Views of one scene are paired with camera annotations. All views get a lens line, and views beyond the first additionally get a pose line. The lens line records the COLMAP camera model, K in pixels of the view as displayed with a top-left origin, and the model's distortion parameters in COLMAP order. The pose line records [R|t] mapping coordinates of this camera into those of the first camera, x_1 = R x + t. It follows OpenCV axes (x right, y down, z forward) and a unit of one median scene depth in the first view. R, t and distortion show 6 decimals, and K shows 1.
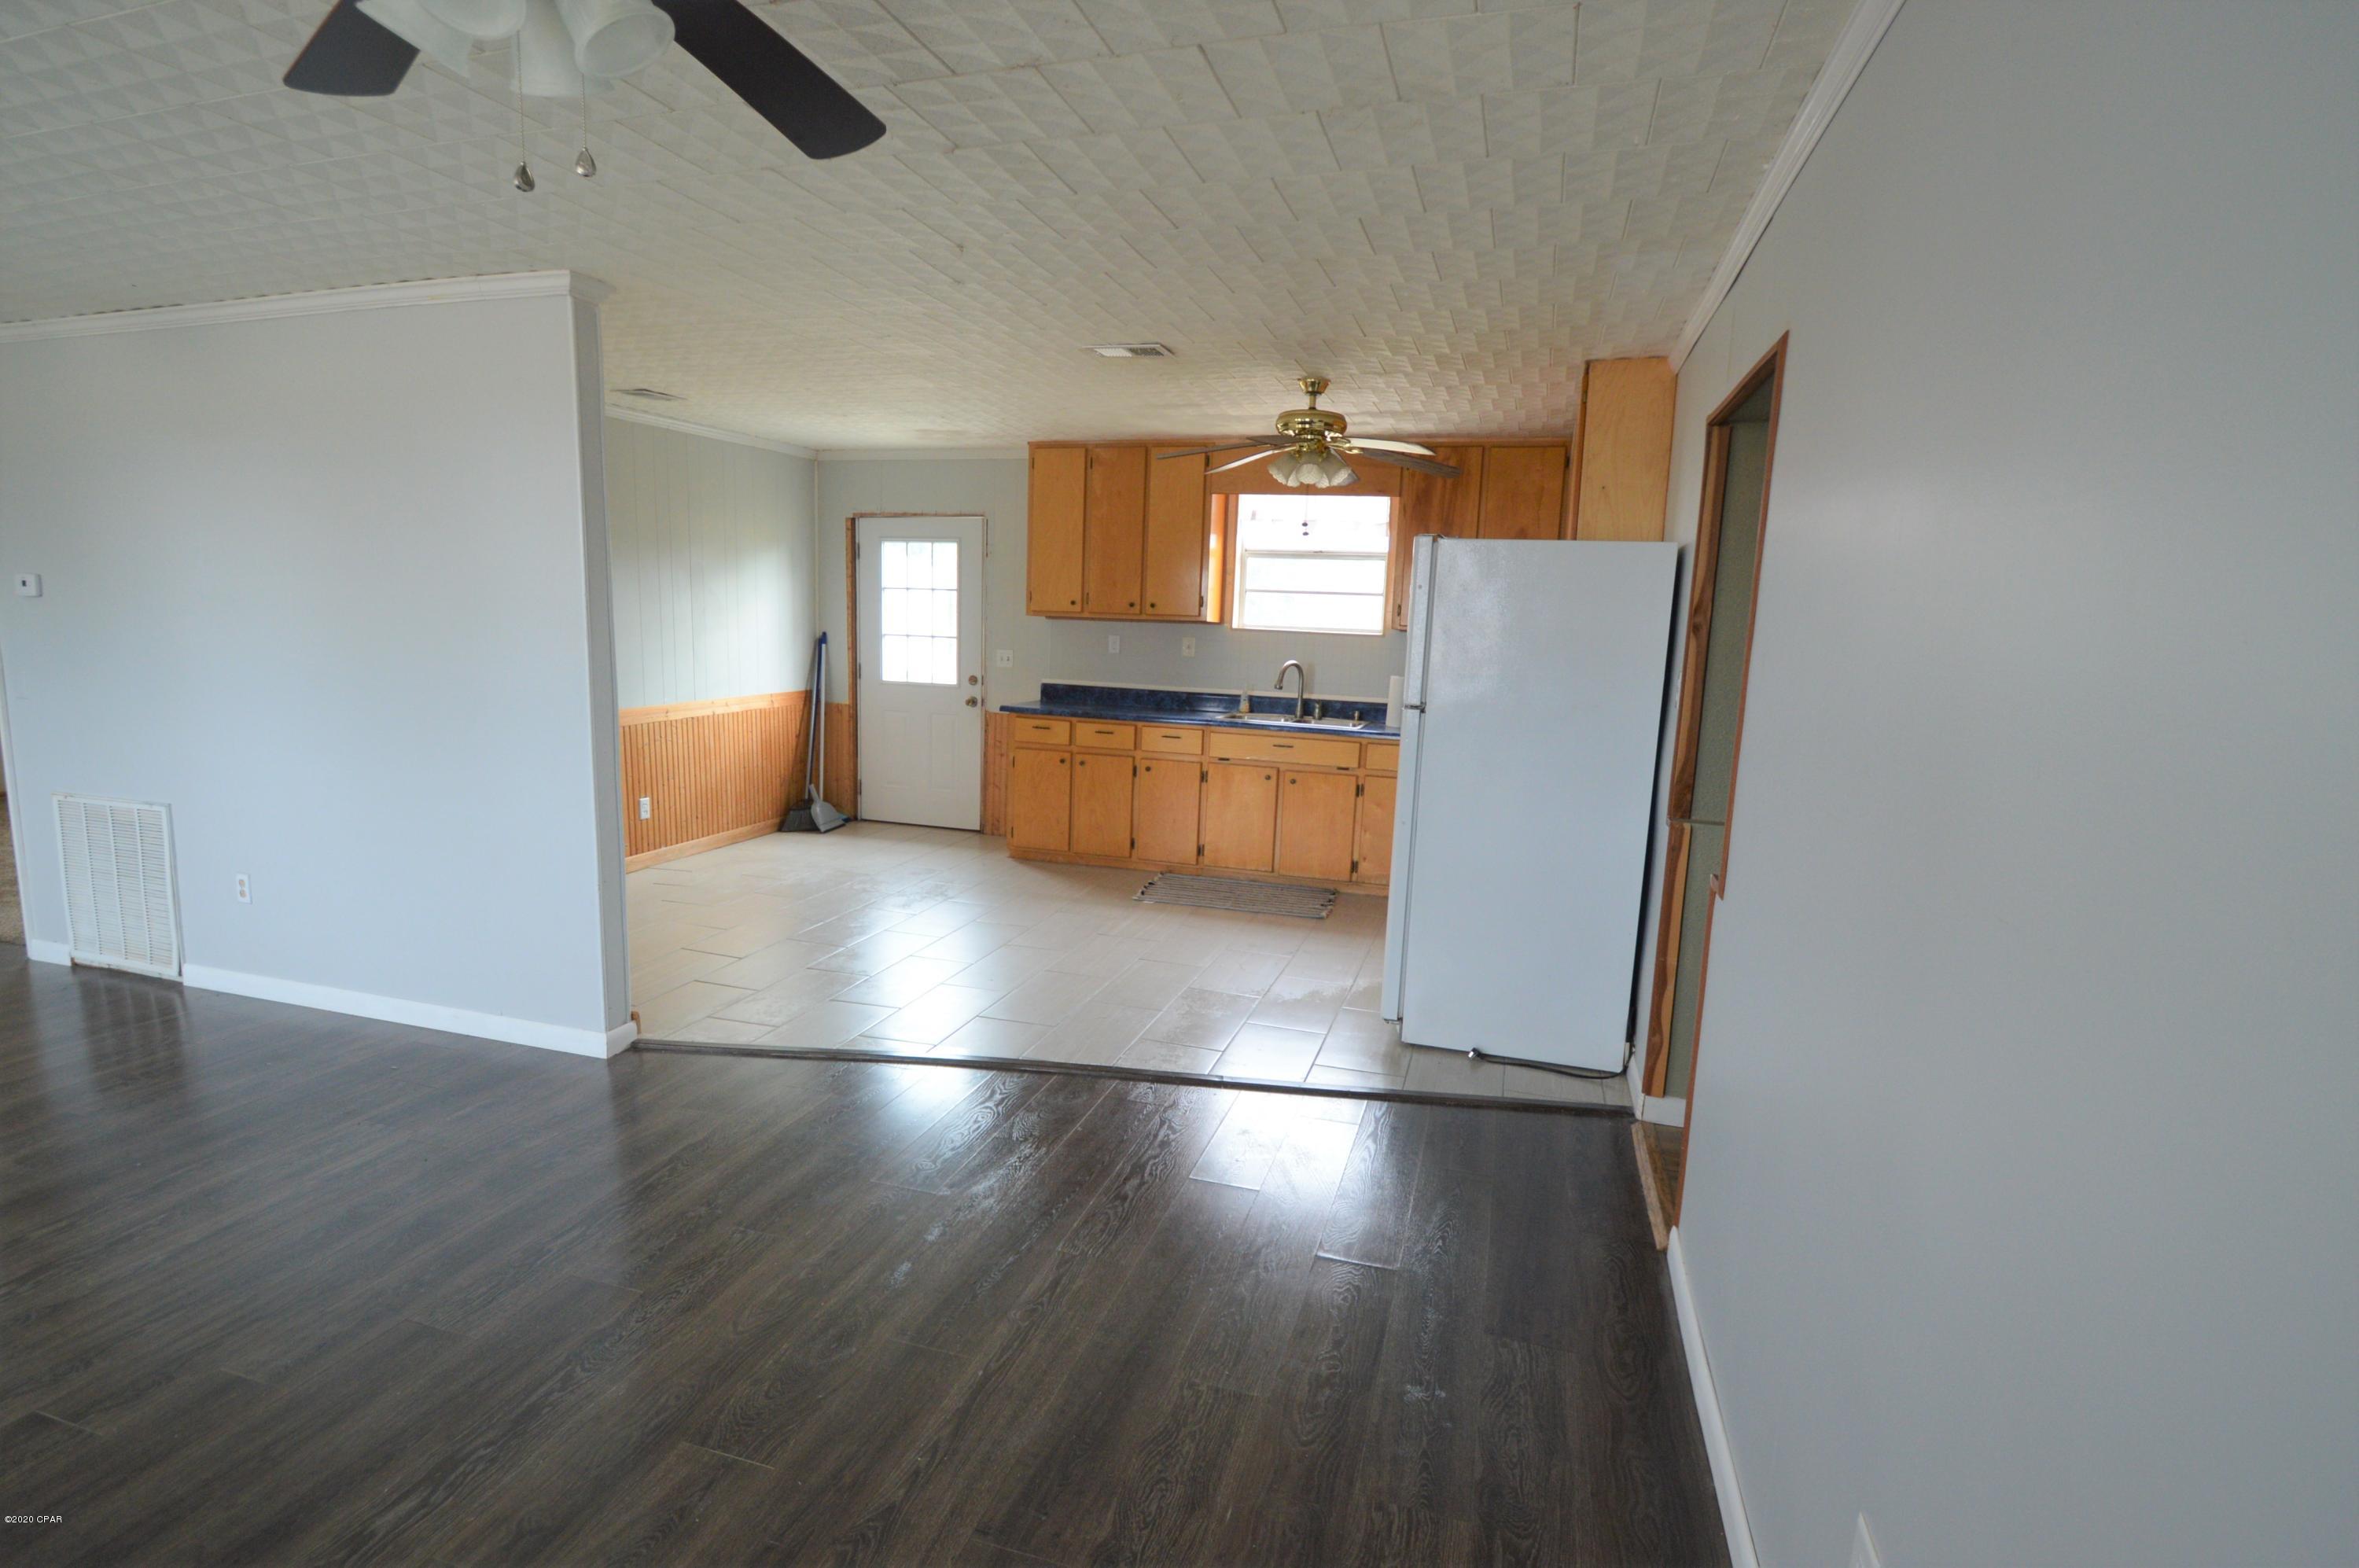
lens RADIAL K [[1164.1, 0, 1158.5], [0, 1164.1, 795.3], [0, 0, 1]] dist [-0.004466, -0.011762]
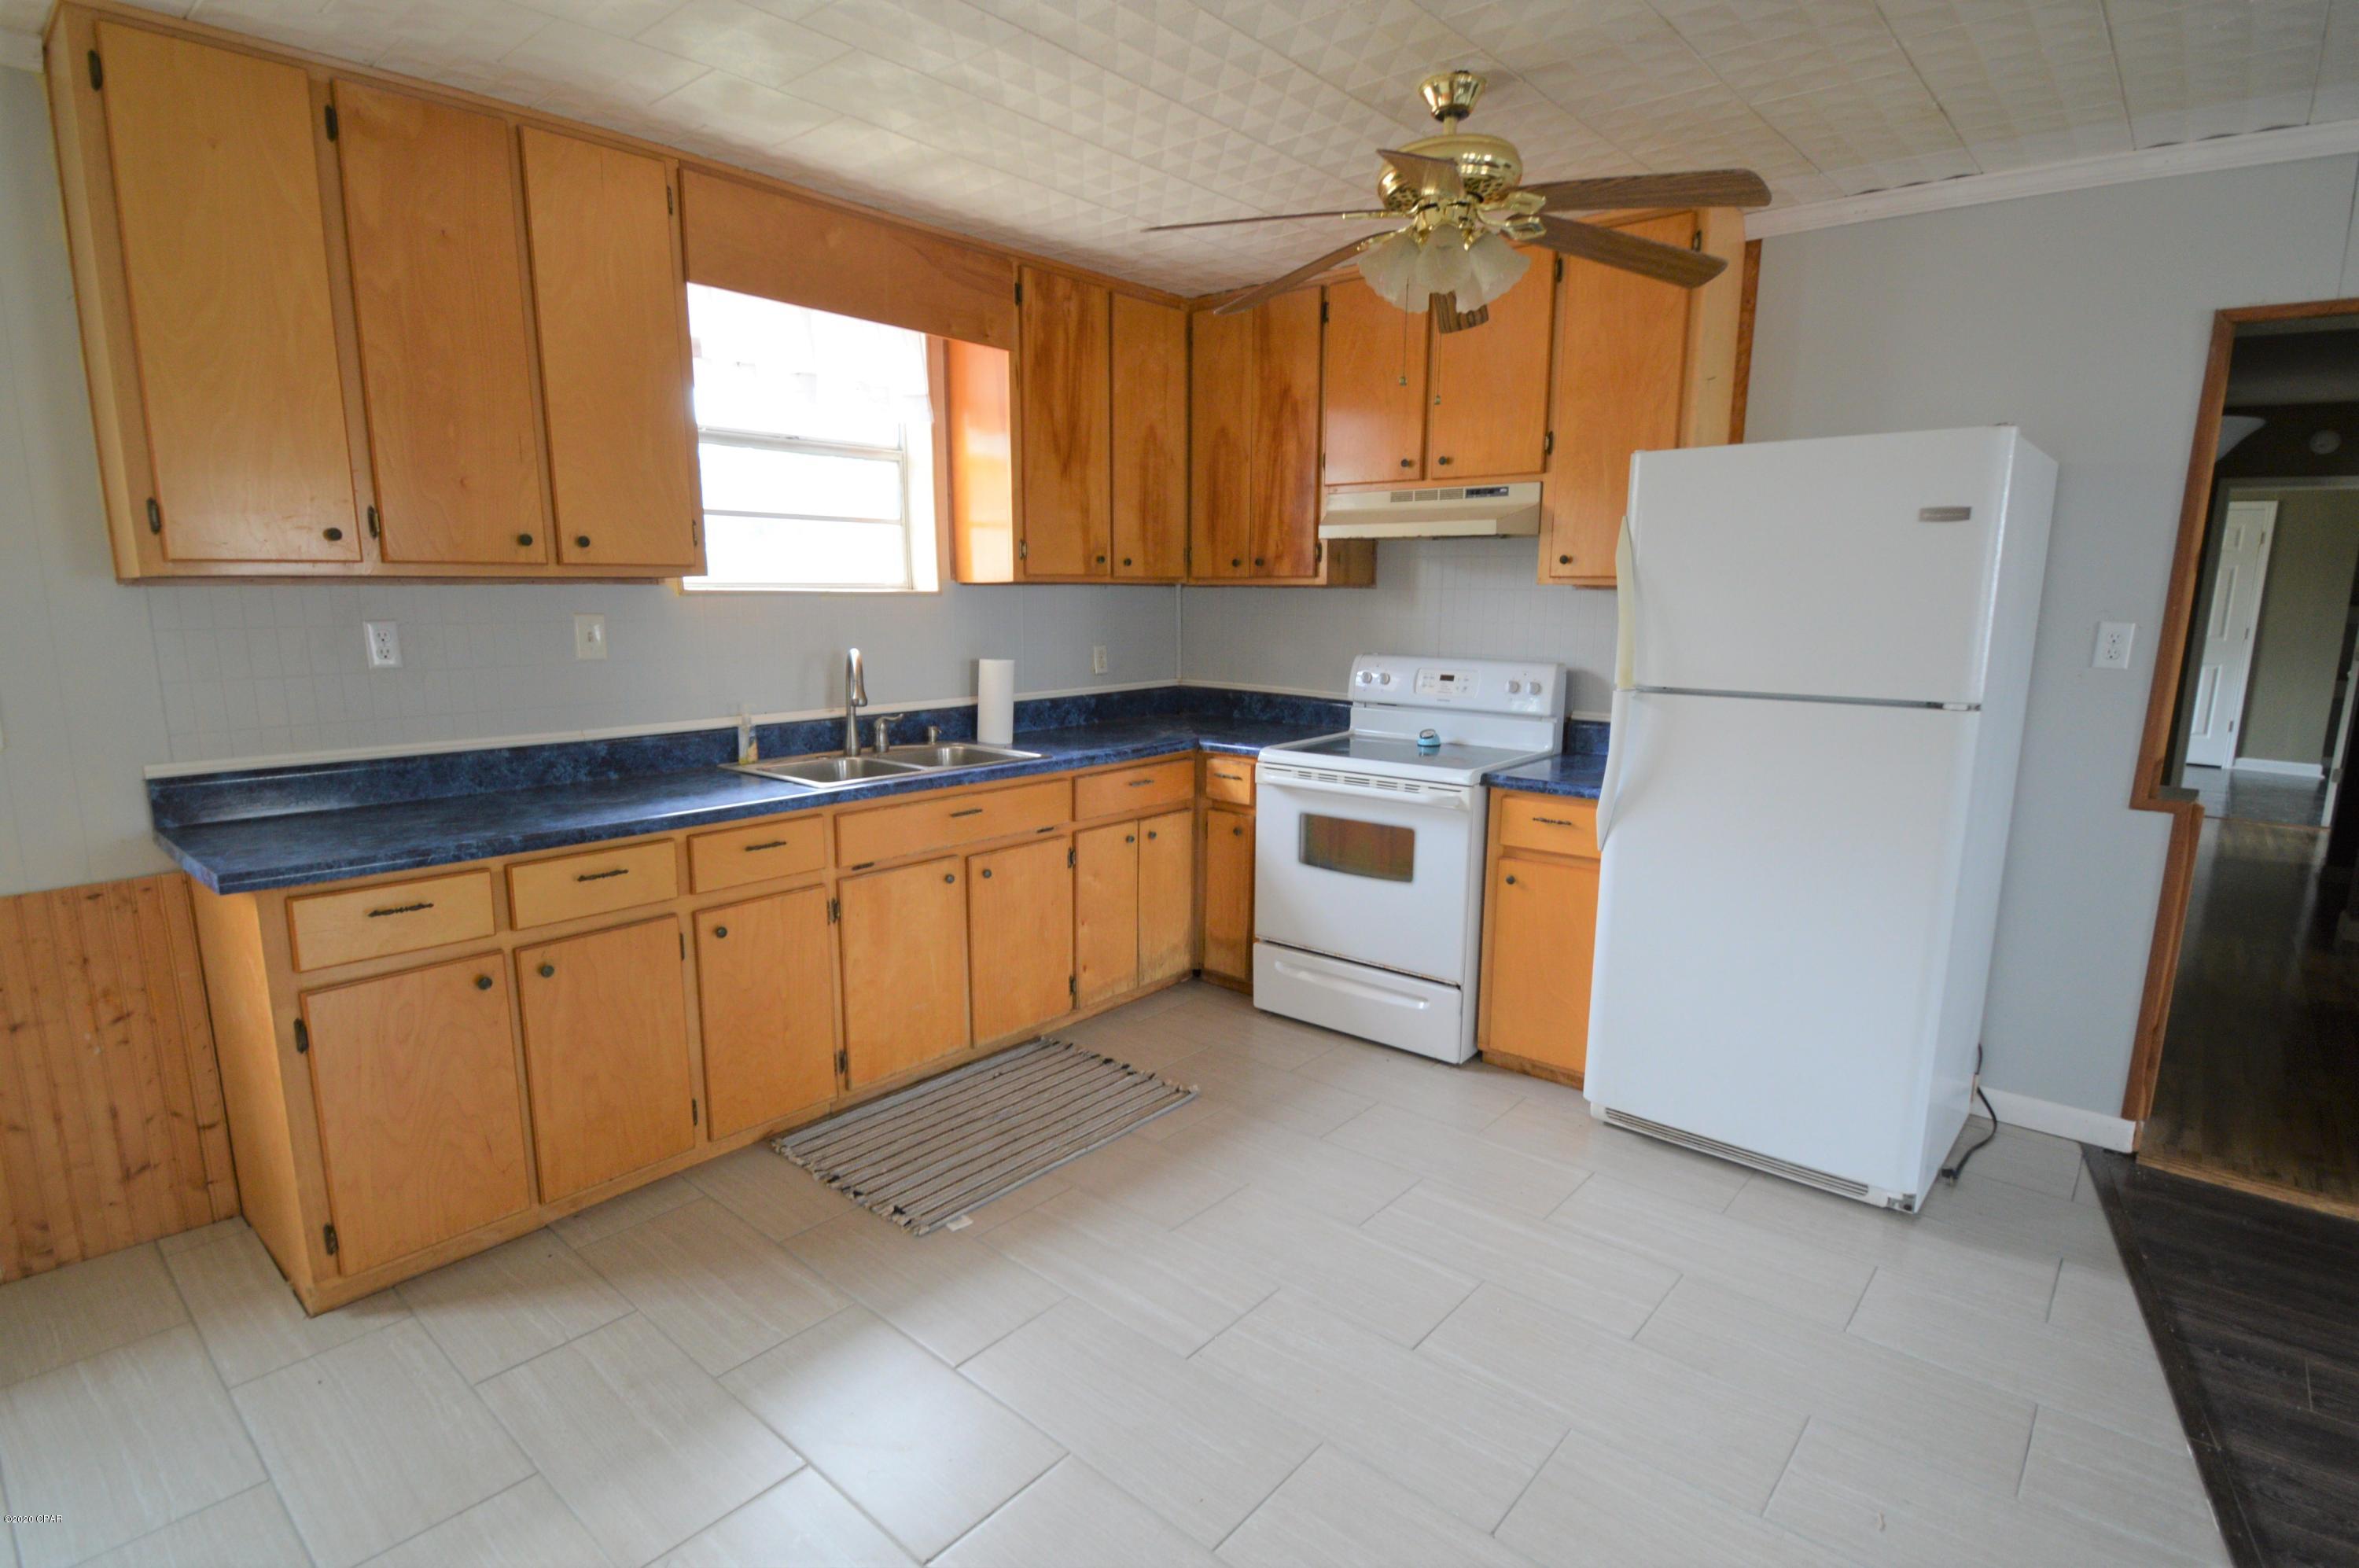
lens RADIAL K [[1147.2, 0, 1179.5], [0, 1147.2, 784.0], [0, 0, 1]] dist [0.001711, 0.000461]
pose [[0.407159, -0.190241, 0.893325, -0.298130], [0.145141, 0.979116, 0.142359, -0.108108], [-0.901752, 0.071695, 0.426267, 0.653148]]
